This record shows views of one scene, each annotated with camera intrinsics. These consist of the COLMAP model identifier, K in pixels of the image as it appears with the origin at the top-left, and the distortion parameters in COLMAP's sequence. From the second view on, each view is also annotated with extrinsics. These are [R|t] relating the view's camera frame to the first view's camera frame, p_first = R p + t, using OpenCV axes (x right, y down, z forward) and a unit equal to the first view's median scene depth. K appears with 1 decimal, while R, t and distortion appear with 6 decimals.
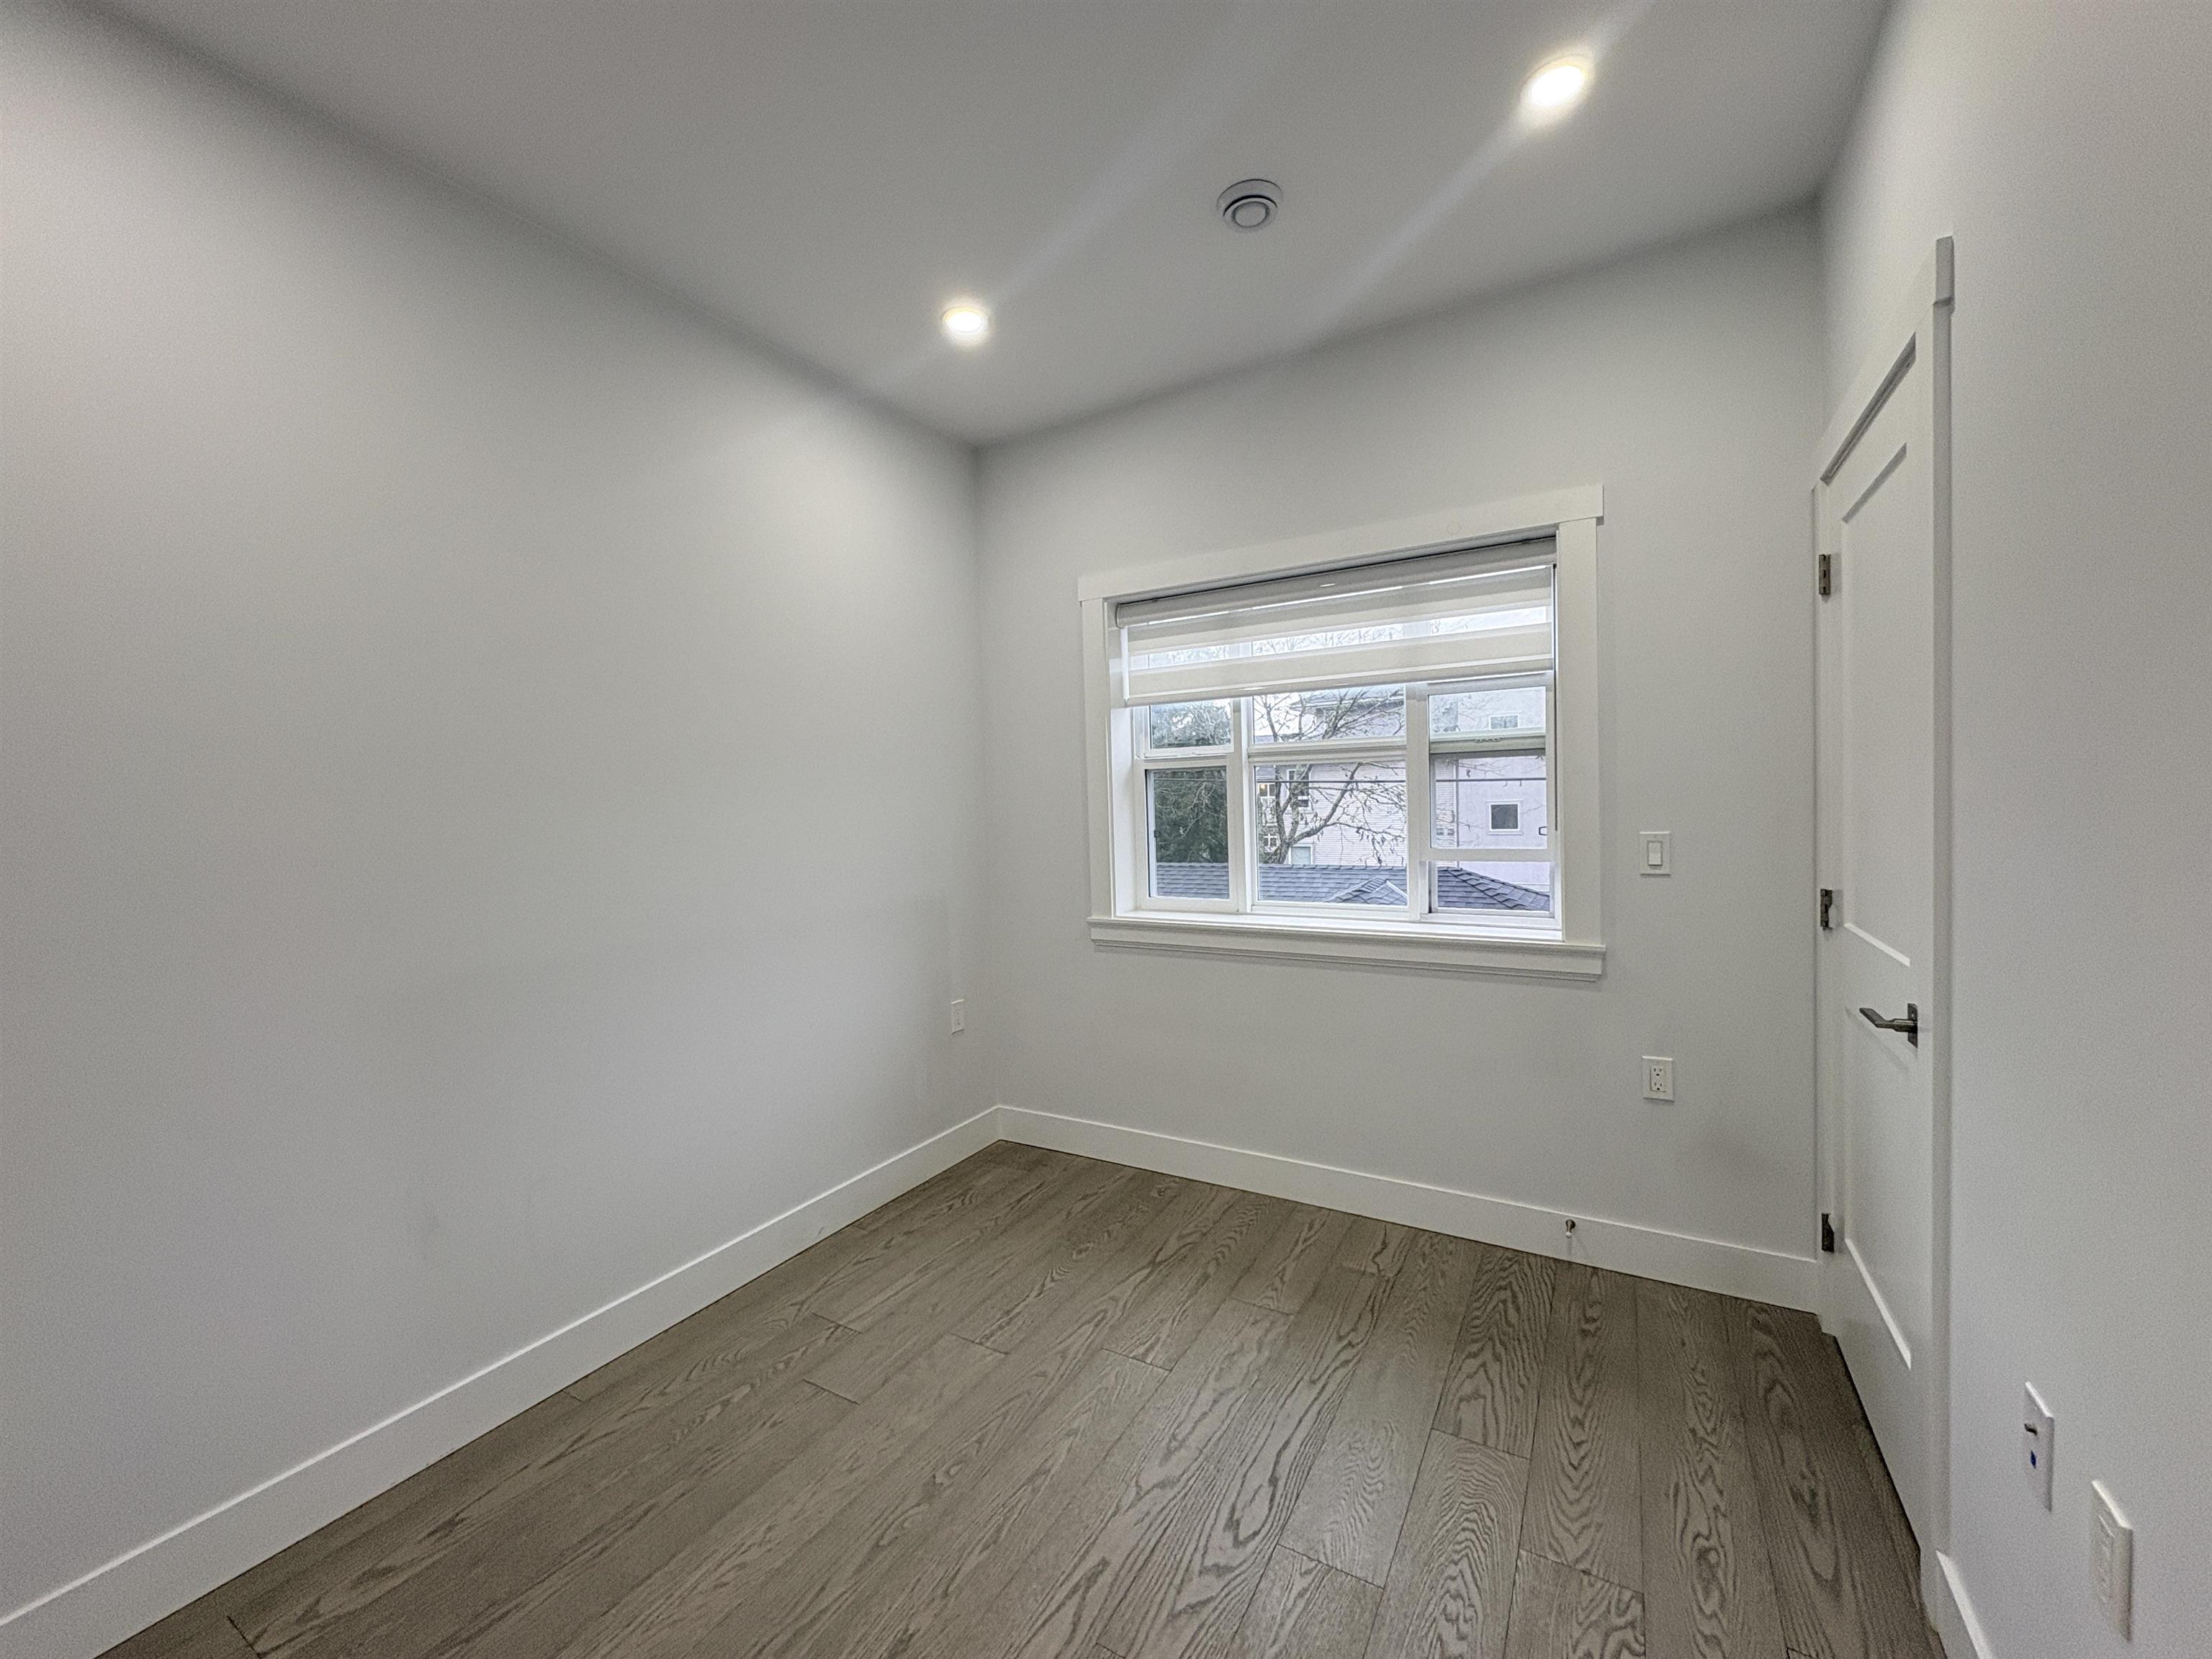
lens RADIAL K [[877.4, 0, 1105.0], [0, 877.4, 832.6], [0, 0, 1]] dist [0.000115, -0.000251]
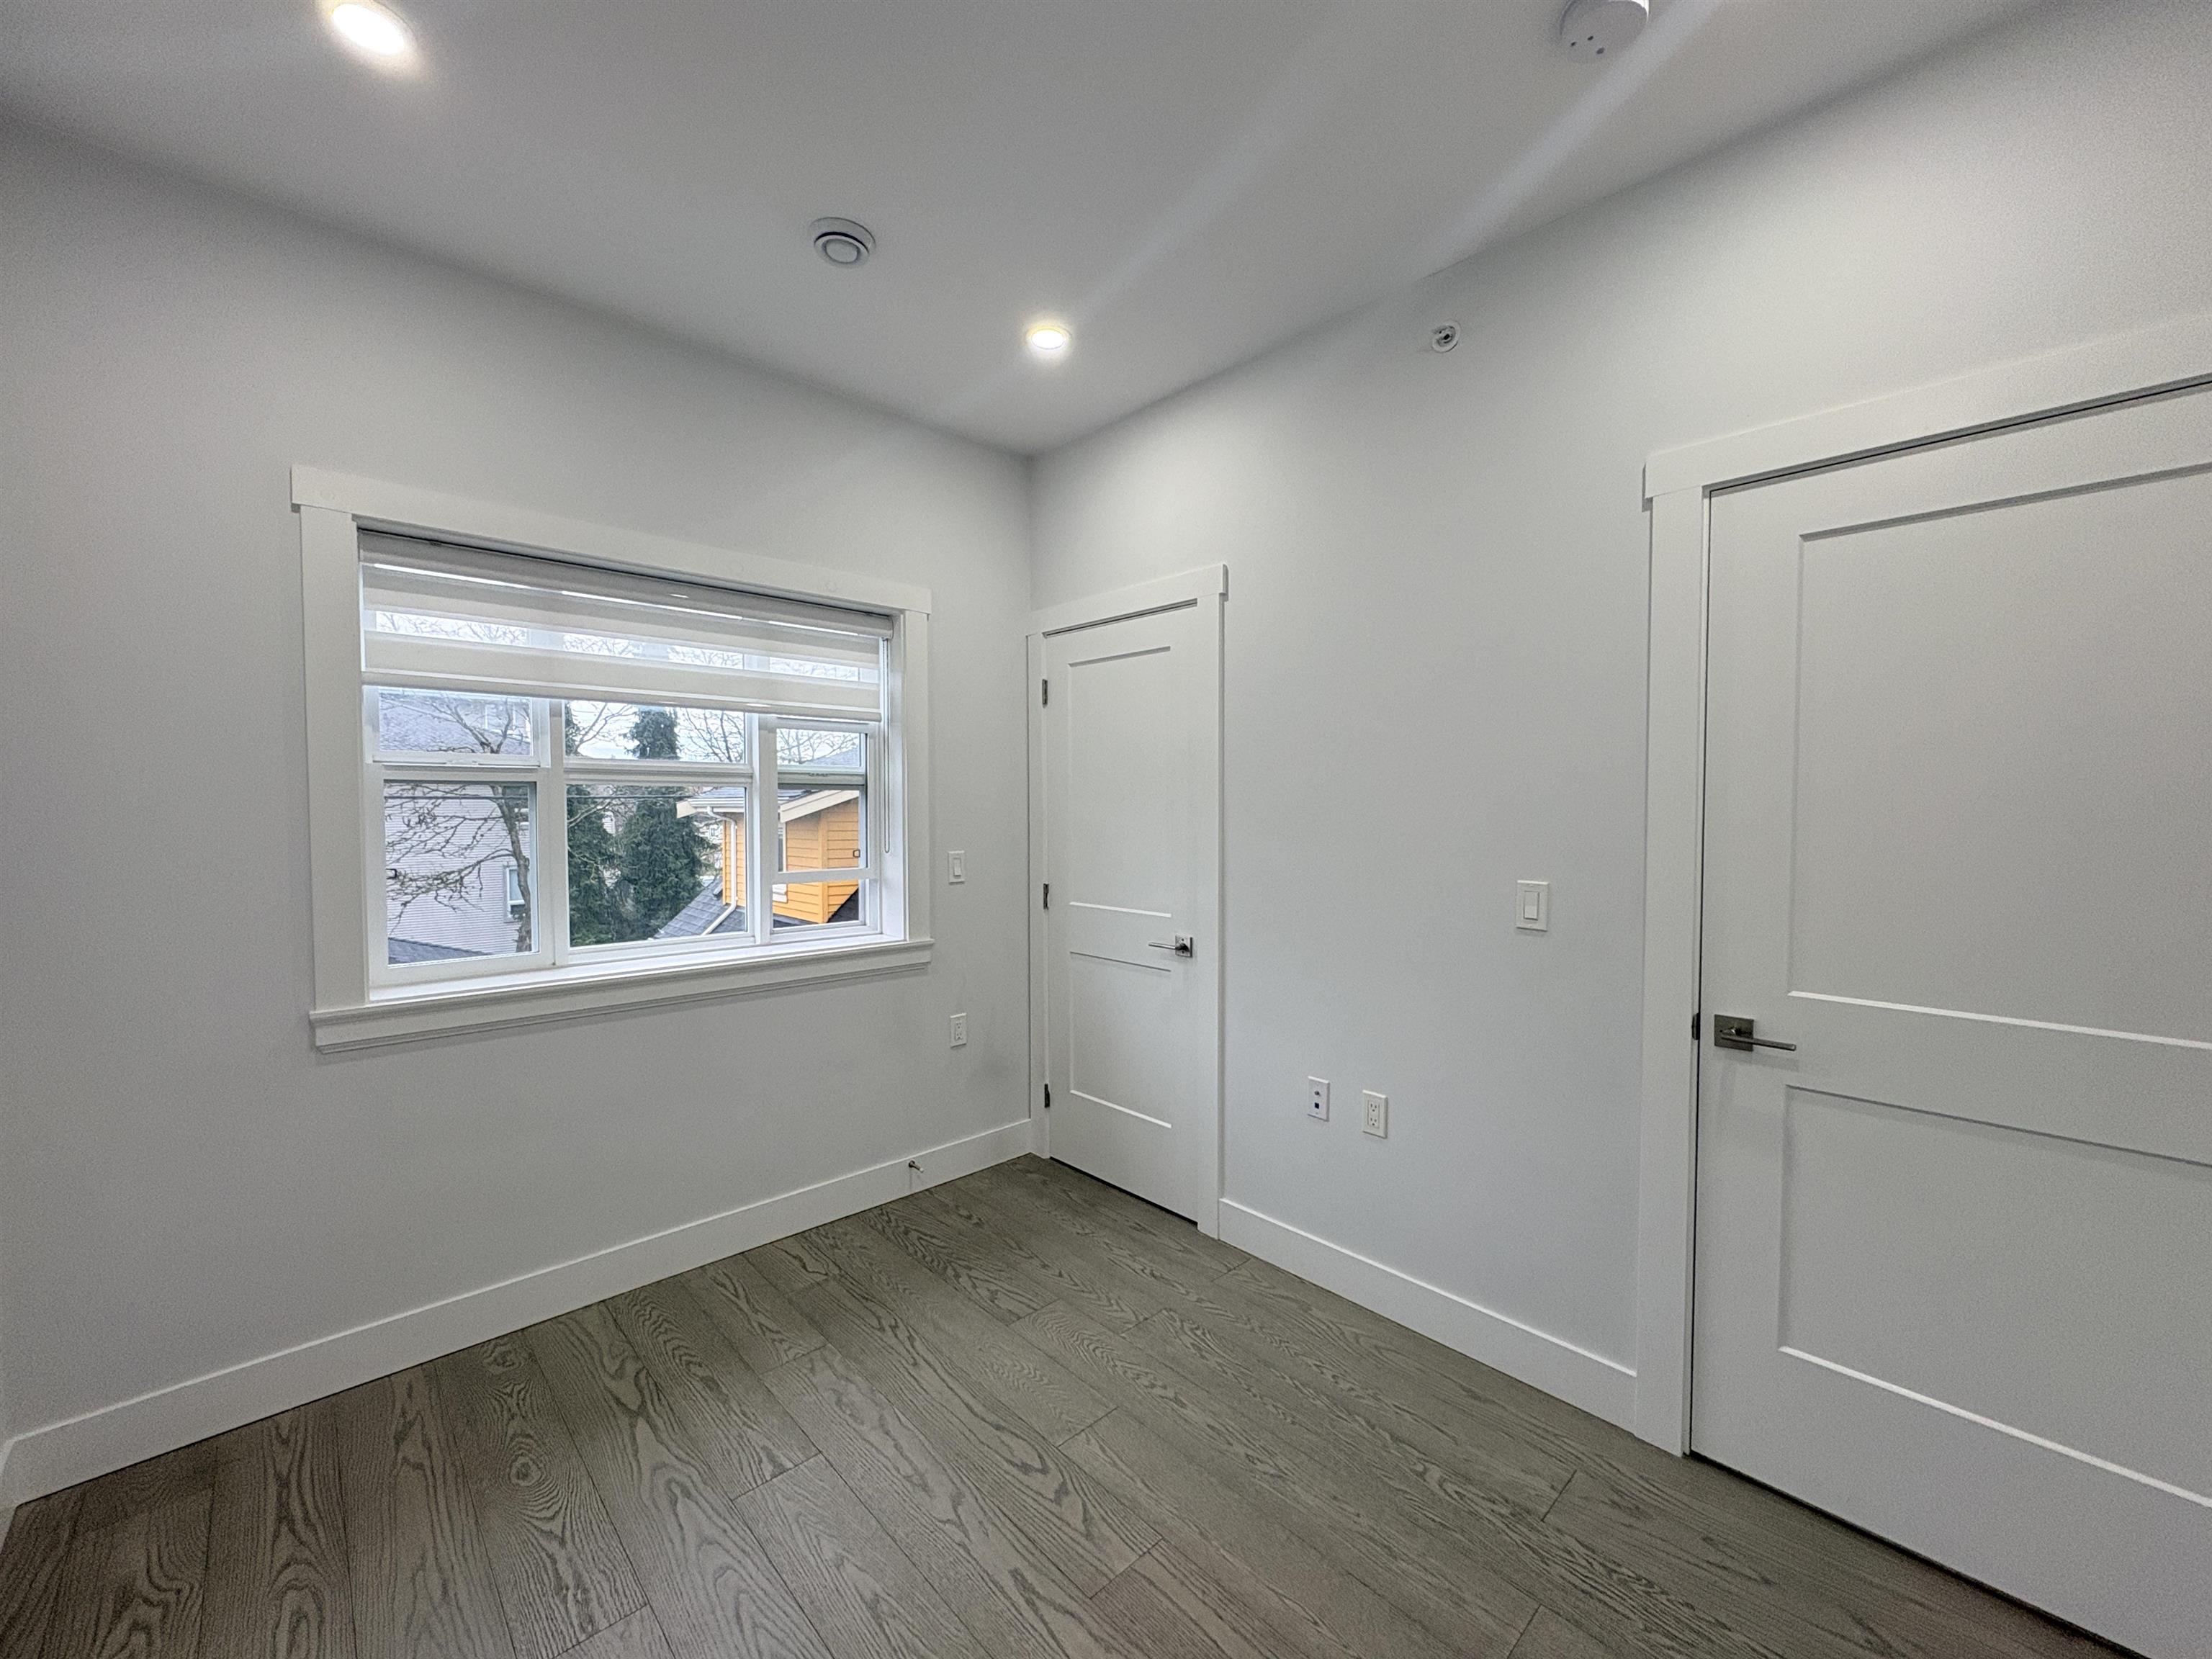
lens RADIAL K [[876.6, 0, 1106.0], [0, 876.6, 829.5], [0, 0, 1]] dist [0.000940, 0.000292]
pose [[0.276502, 0.000710, 0.961013, -0.697065], [0.028170, 0.999564, -0.008844, -0.017784], [-0.960600, 0.029517, 0.276361, 0.427841]]
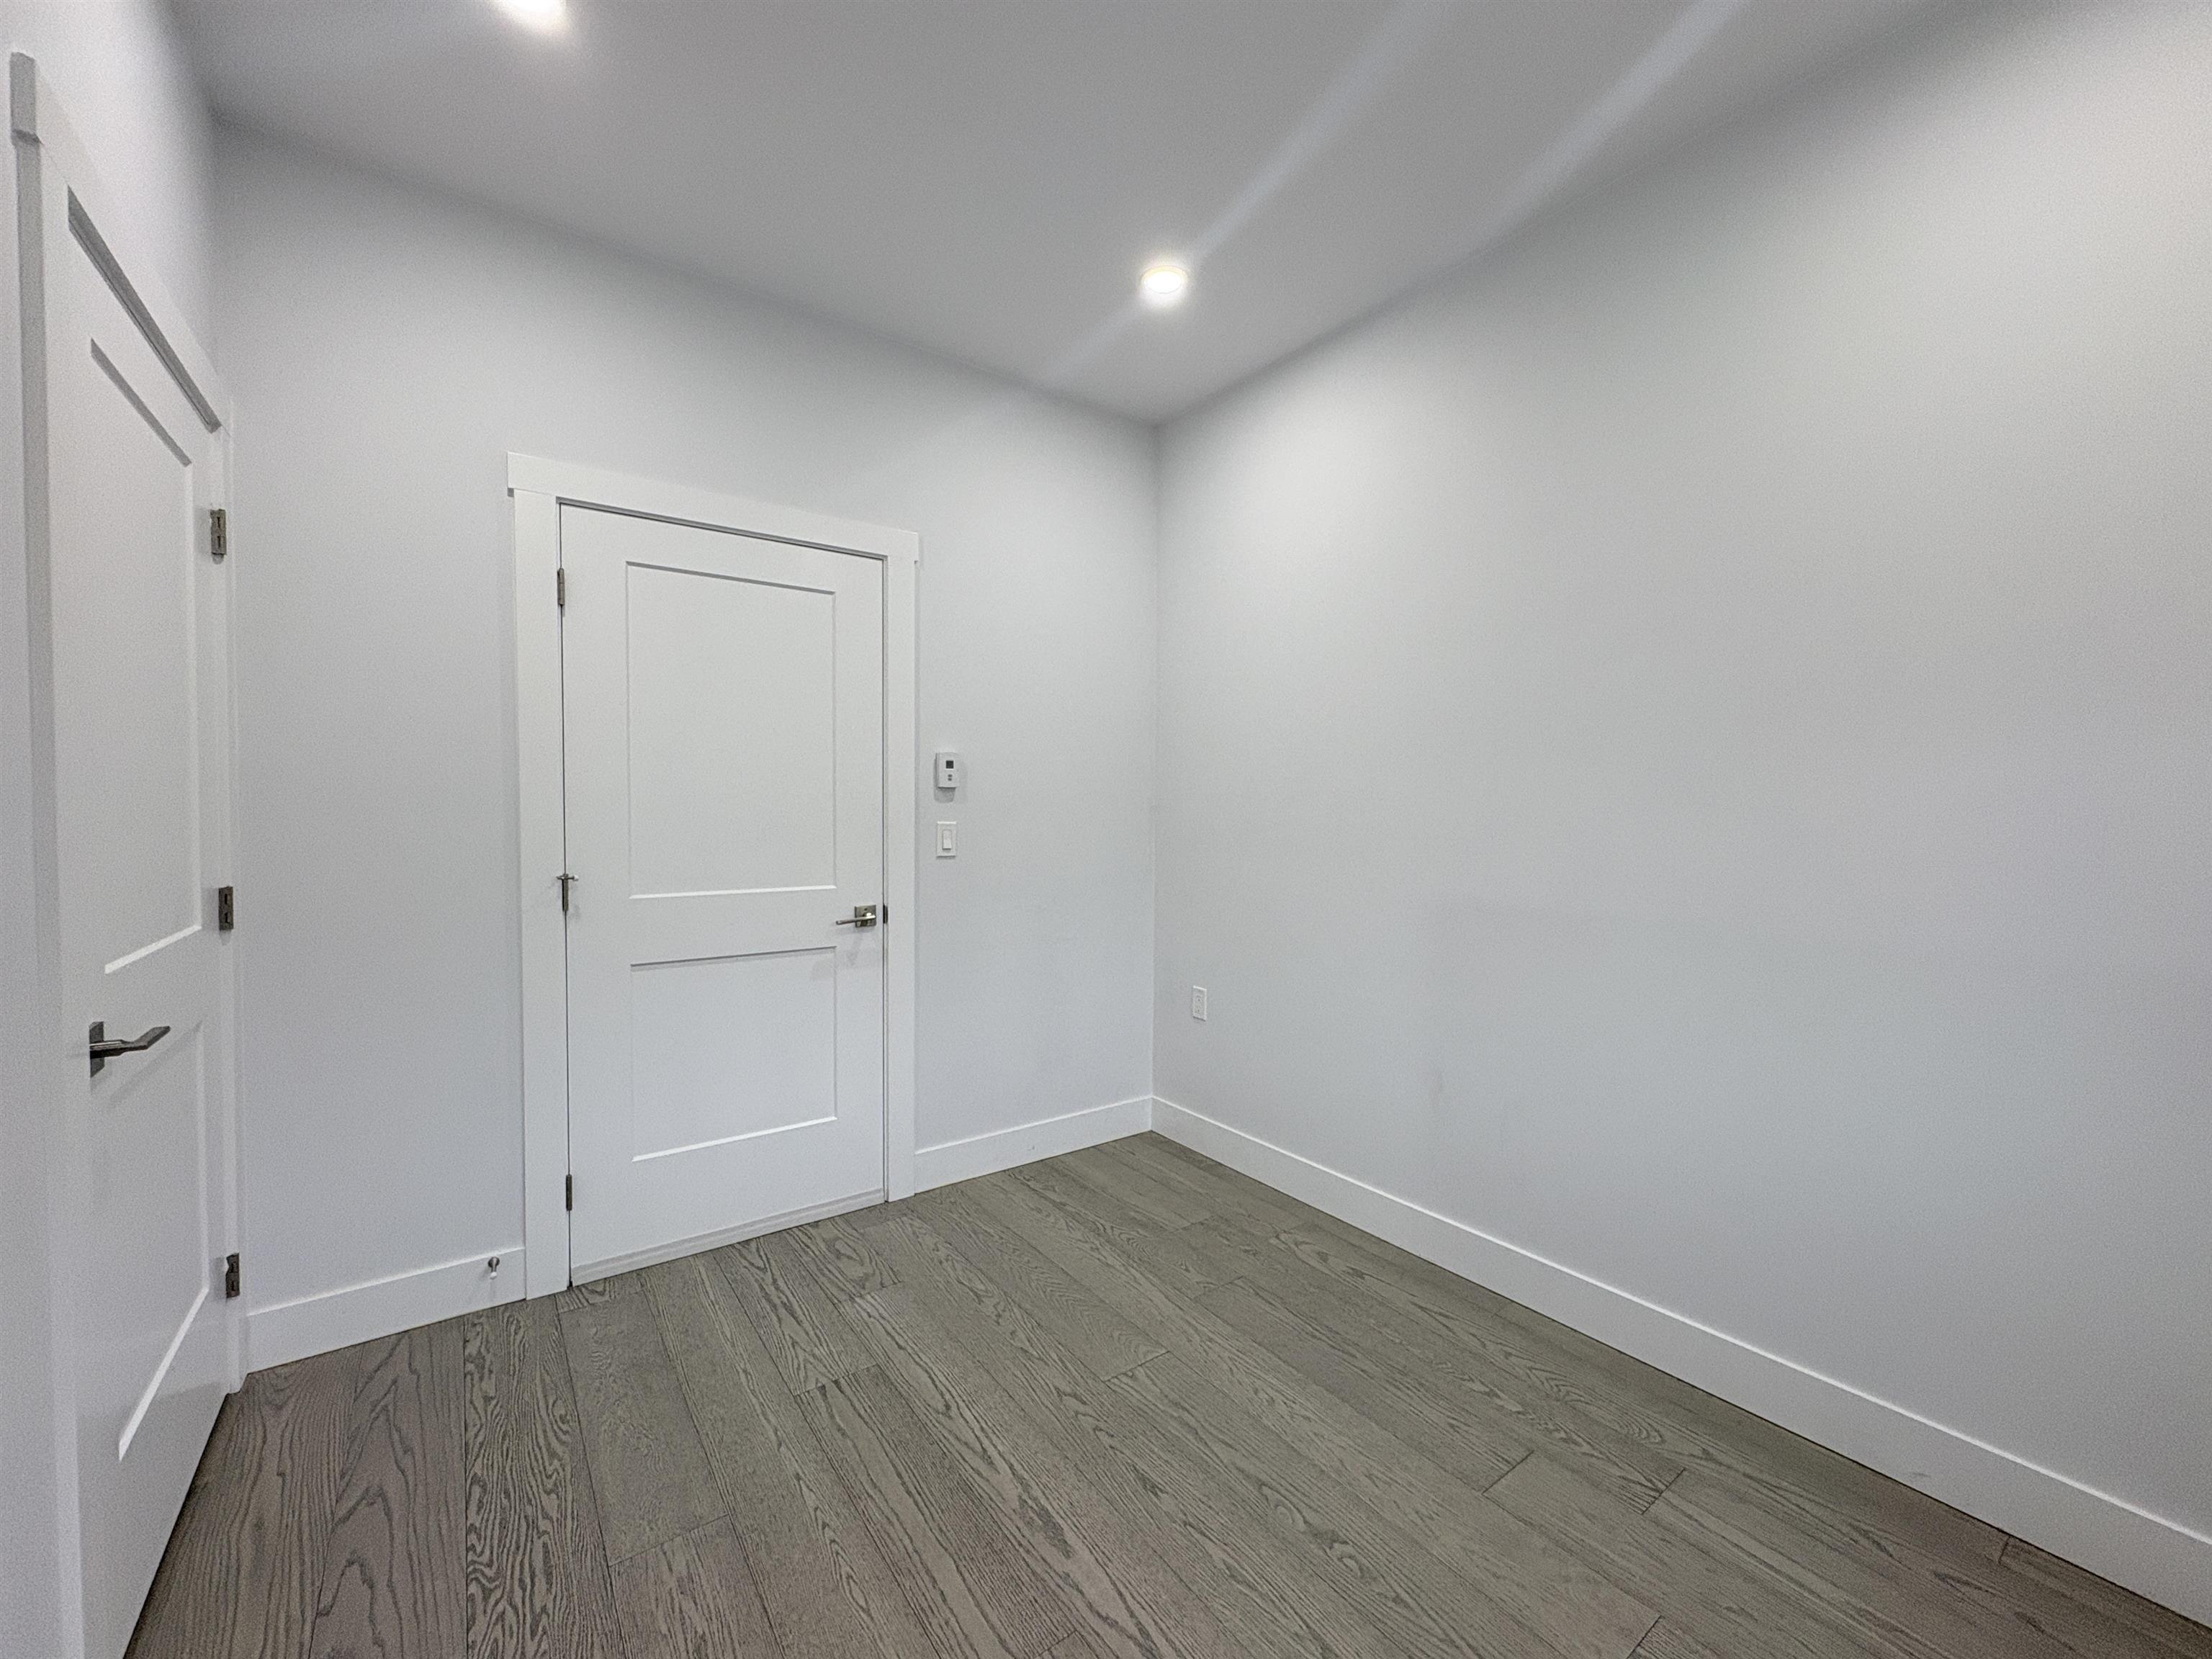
lens RADIAL K [[877.4, 0, 1105.0], [0, 877.4, 832.6], [0, 0, 1]] dist [0.000115, -0.000251]
pose [[-0.393163, 0.054781, -0.917835, 0.535411], [-0.030471, 0.996899, 0.072553, -0.012280], [0.918964, 0.056493, -0.390275, 0.891938]]
